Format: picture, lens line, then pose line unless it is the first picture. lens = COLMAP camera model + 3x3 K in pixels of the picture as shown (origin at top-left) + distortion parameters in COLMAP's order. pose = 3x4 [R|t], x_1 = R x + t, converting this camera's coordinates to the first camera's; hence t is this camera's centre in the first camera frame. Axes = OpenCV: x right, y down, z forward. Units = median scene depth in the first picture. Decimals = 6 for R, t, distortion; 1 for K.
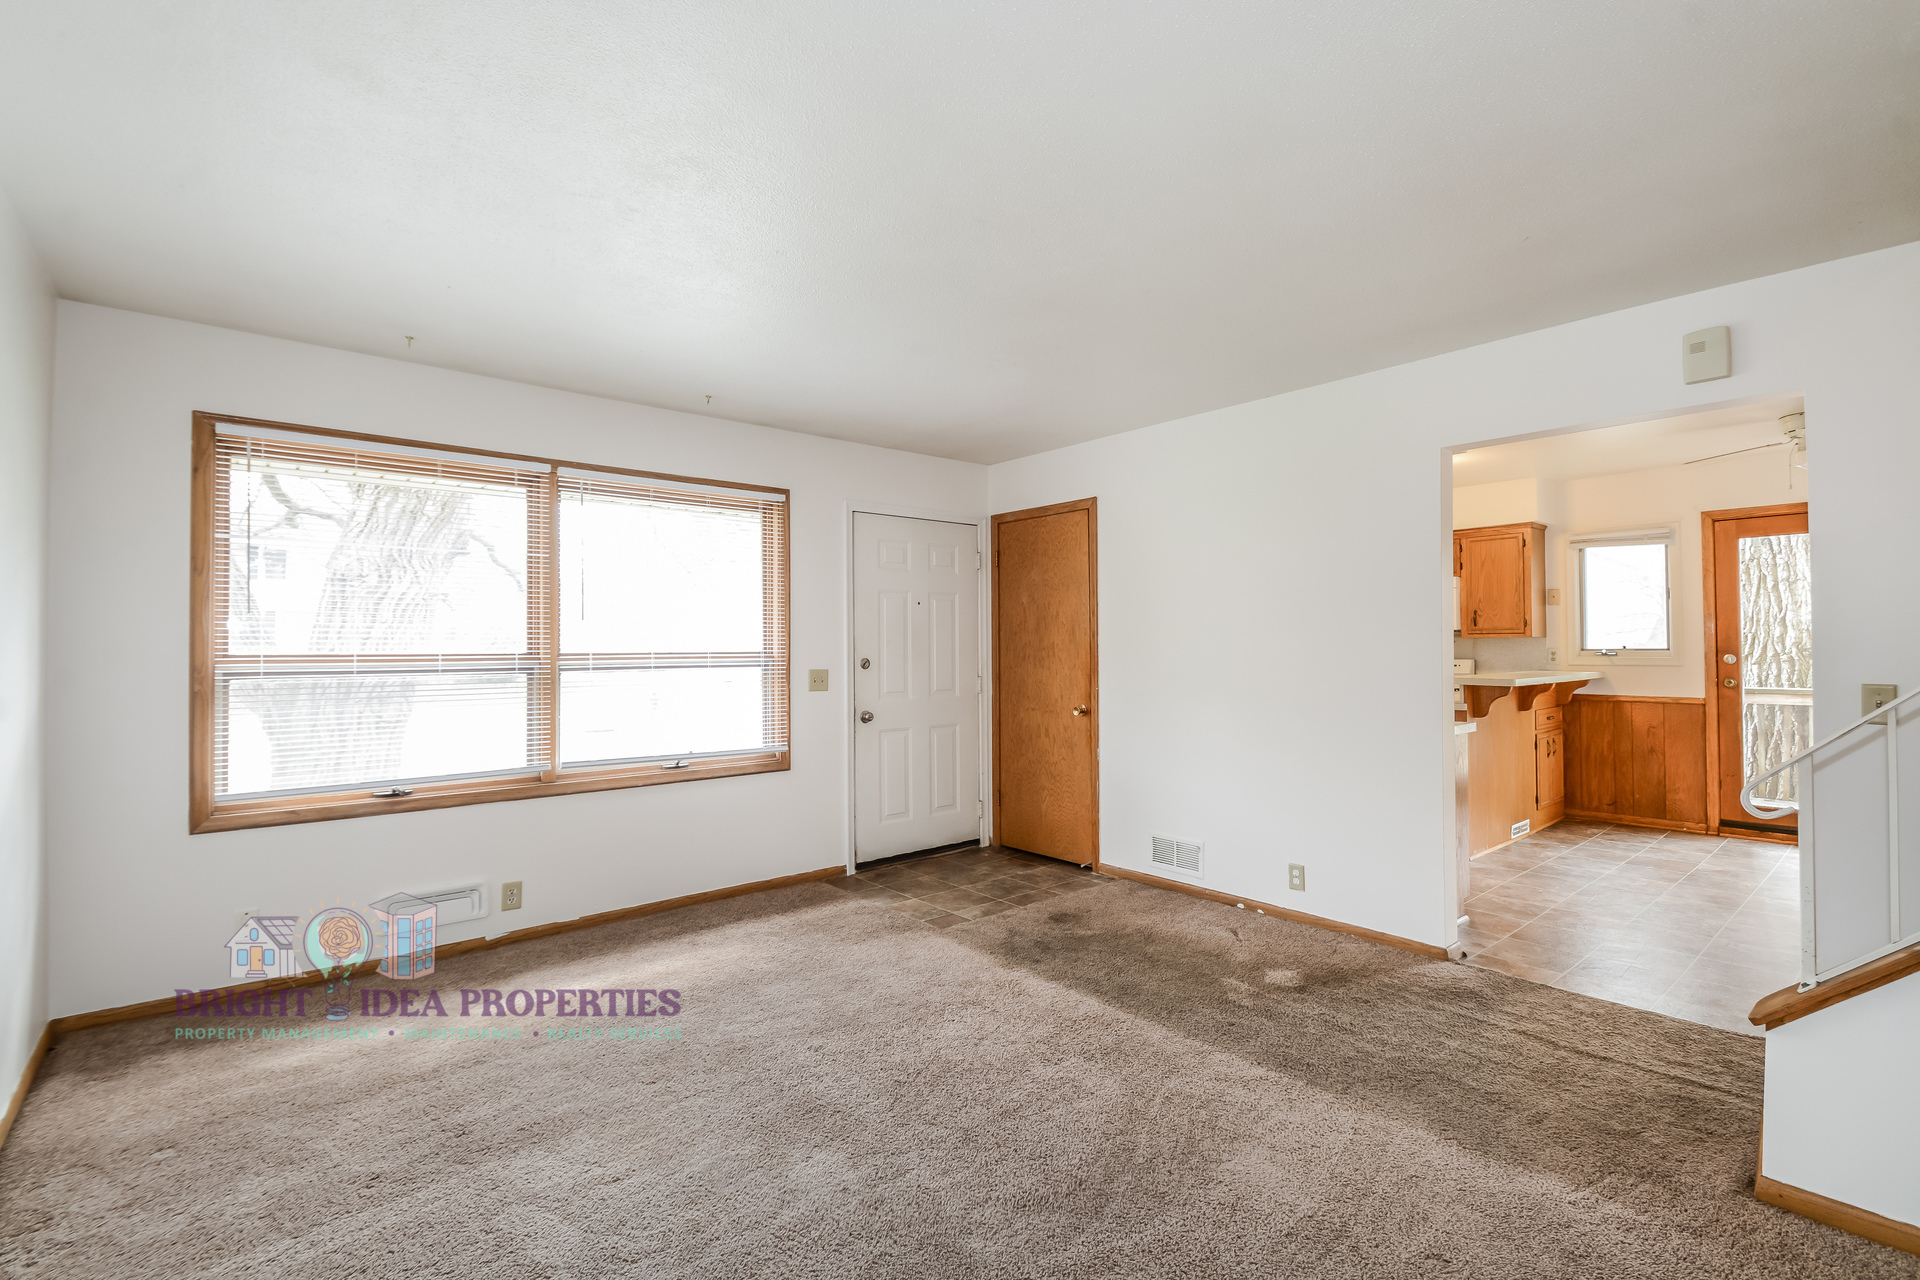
lens RADIAL K [[863.5, 0, 960.0], [0, 863.5, 640.0], [0, 0, 1]] dist [0.000247, -0.015230]
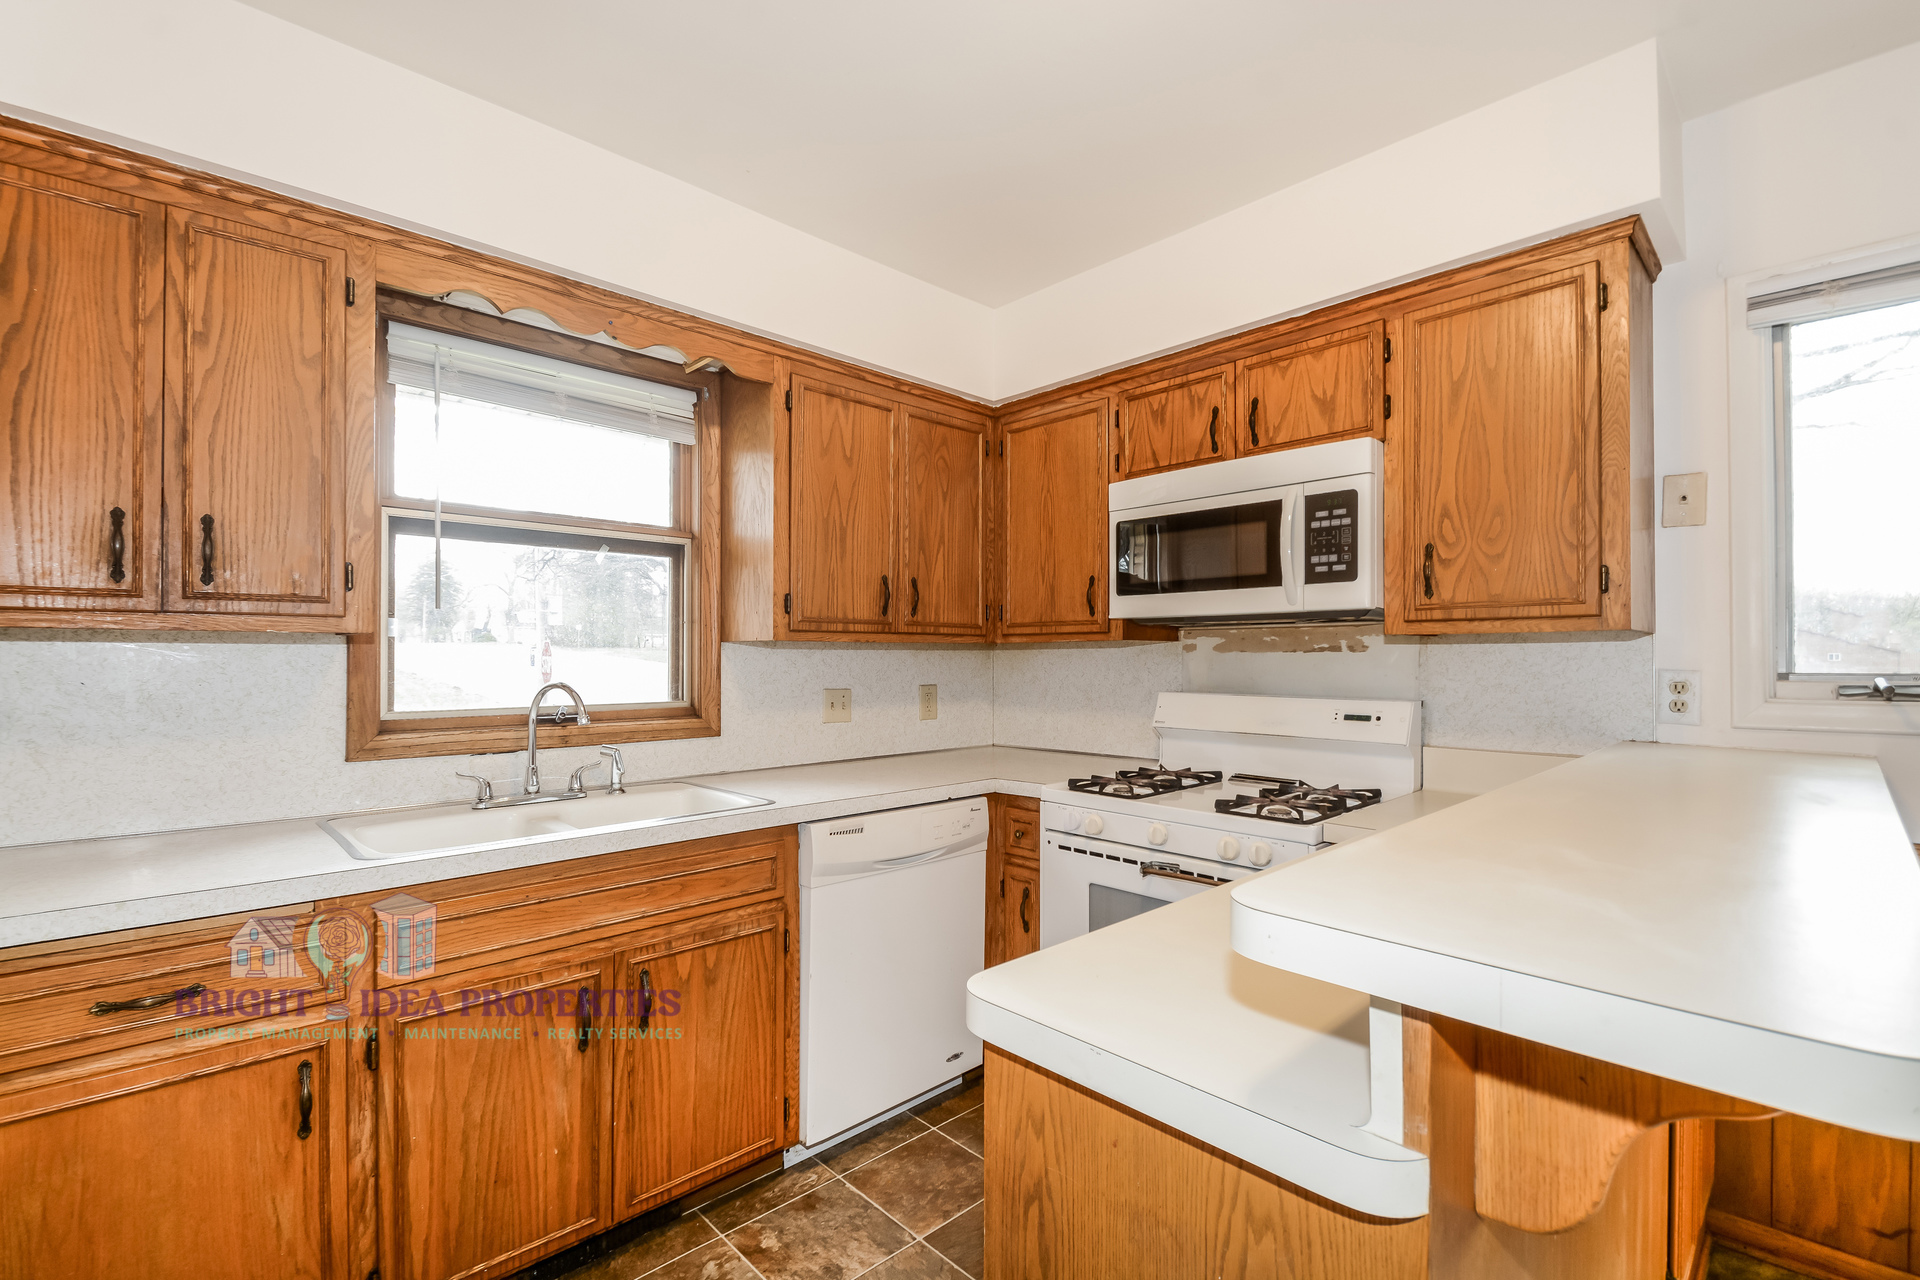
lens RADIAL K [[862.7, 0, 1016.6], [0, 862.7, 657.8], [0, 0, 1]] dist [-0.002721, -0.000675]
pose [[0.993677, 0.006896, 0.112066, 0.444599], [-0.007943, 0.999929, 0.008895, 0.004921], [-0.111997, -0.009729, 0.993661, 0.757101]]
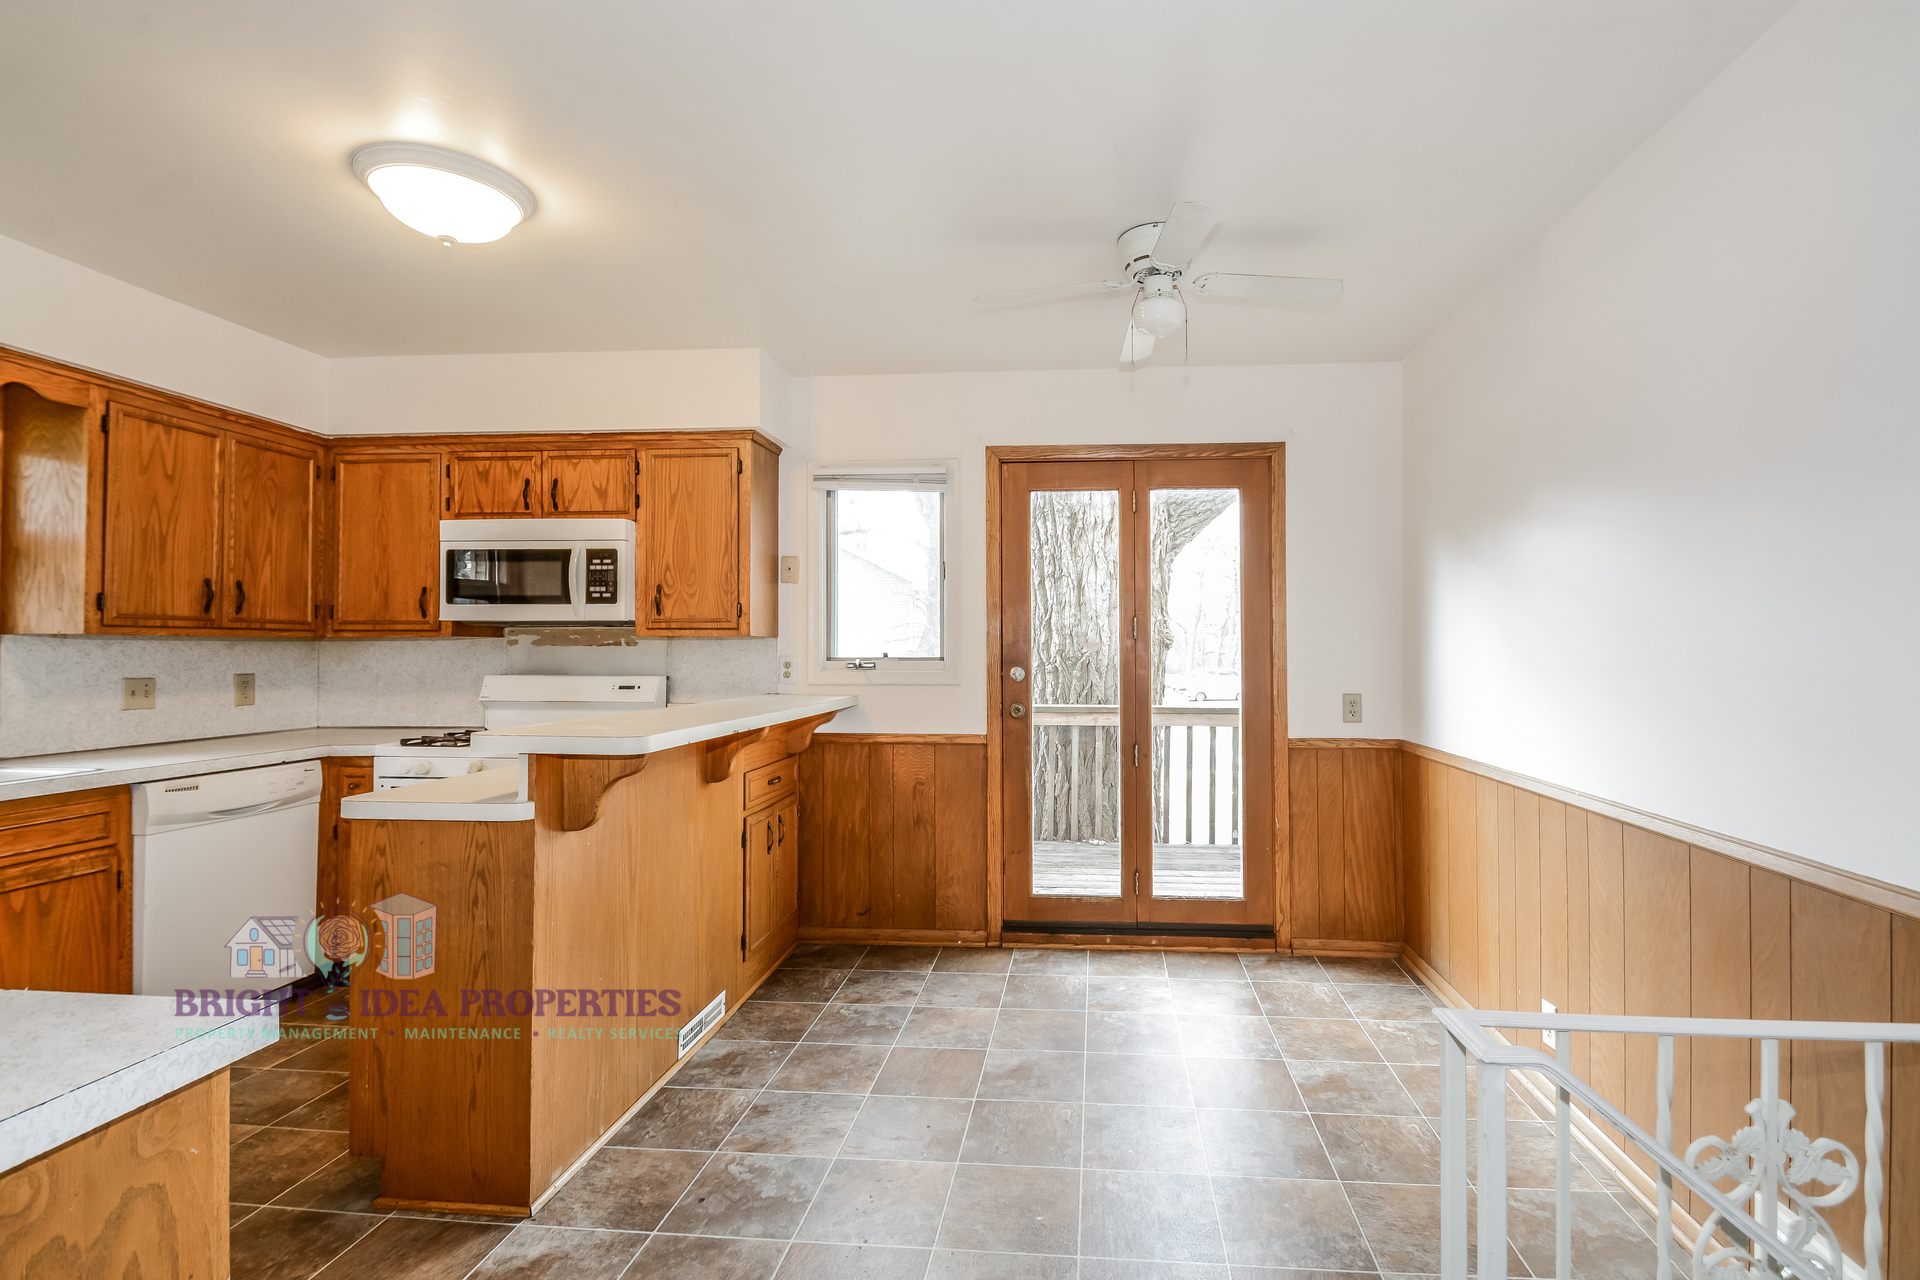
lens RADIAL K [[850.2, 0, 1039.2], [0, 850.2, 641.4], [0, 0, 1]] dist [0.001896, -0.009339]
pose [[0.684073, 0.015787, 0.729243, 0.398567], [-0.013137, 0.999870, -0.009322, 0.002826], [-0.729296, -0.003203, 0.684191, 0.494828]]
